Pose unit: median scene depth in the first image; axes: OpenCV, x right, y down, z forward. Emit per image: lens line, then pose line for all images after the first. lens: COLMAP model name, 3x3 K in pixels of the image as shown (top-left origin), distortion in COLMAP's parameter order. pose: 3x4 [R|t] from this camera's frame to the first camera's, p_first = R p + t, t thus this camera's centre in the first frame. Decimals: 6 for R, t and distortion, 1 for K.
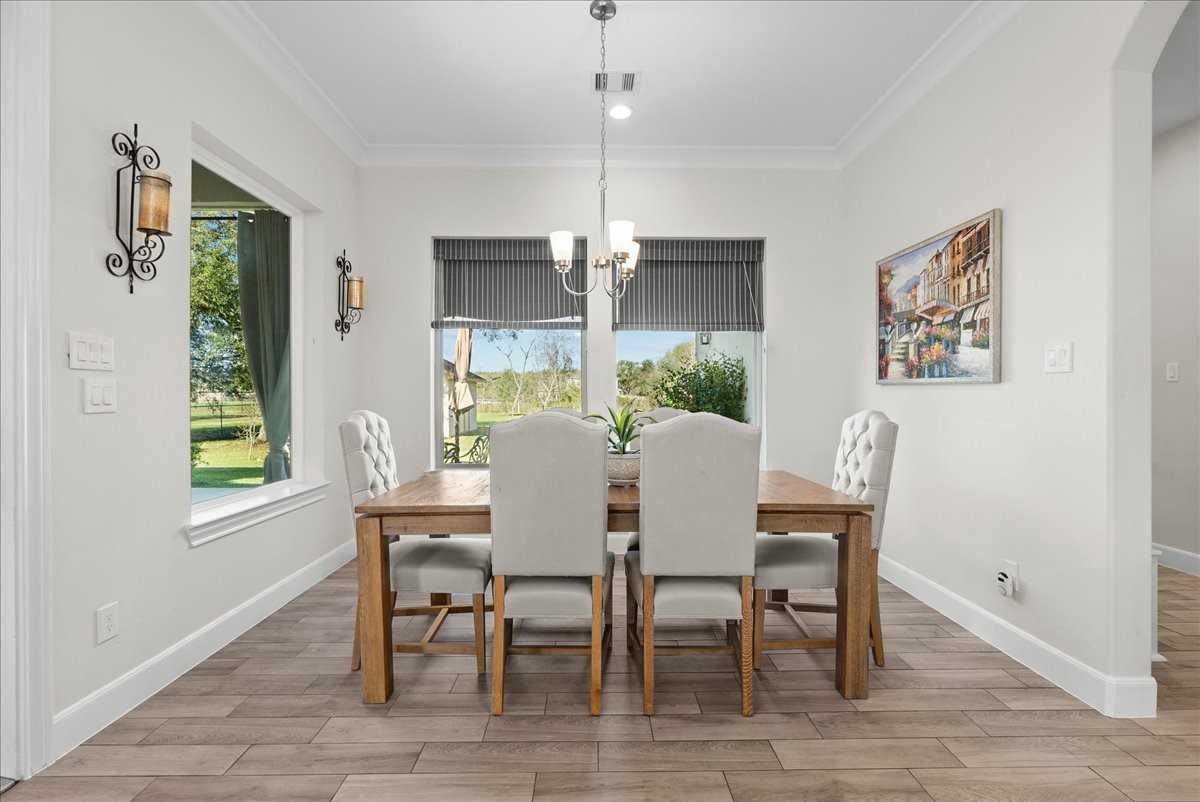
lens RADIAL K [[537.6, 0, 600.0], [0, 537.6, 401.0], [0, 0, 1]] dist [-0.007155, 0.000360]
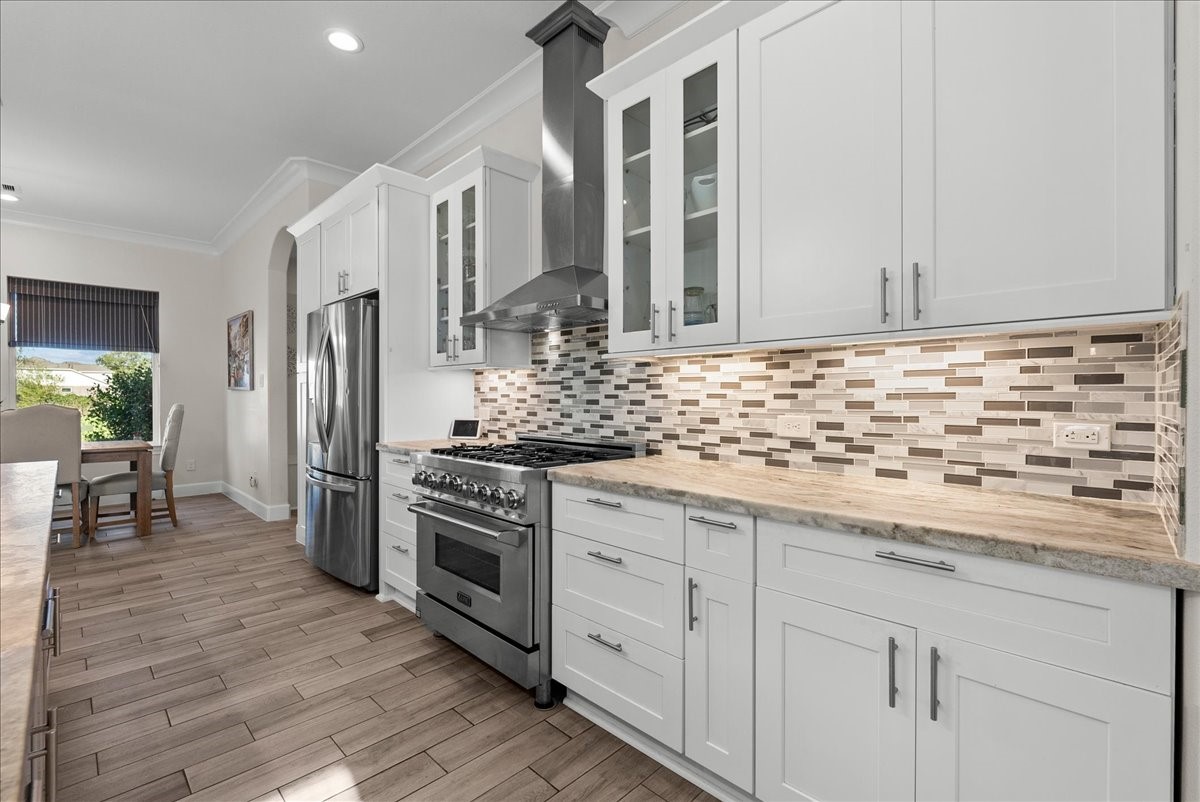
lens RADIAL K [[526.6, 0, 598.9], [0, 526.6, 397.3], [0, 0, 1]] dist [-0.007464, 0.000473]
pose [[0.712221, -0.005355, 0.701935, 0.225803], [0.007501, 0.999972, 0.000018, 0.004403], [-0.701915, 0.005252, 0.712241, -1.356011]]
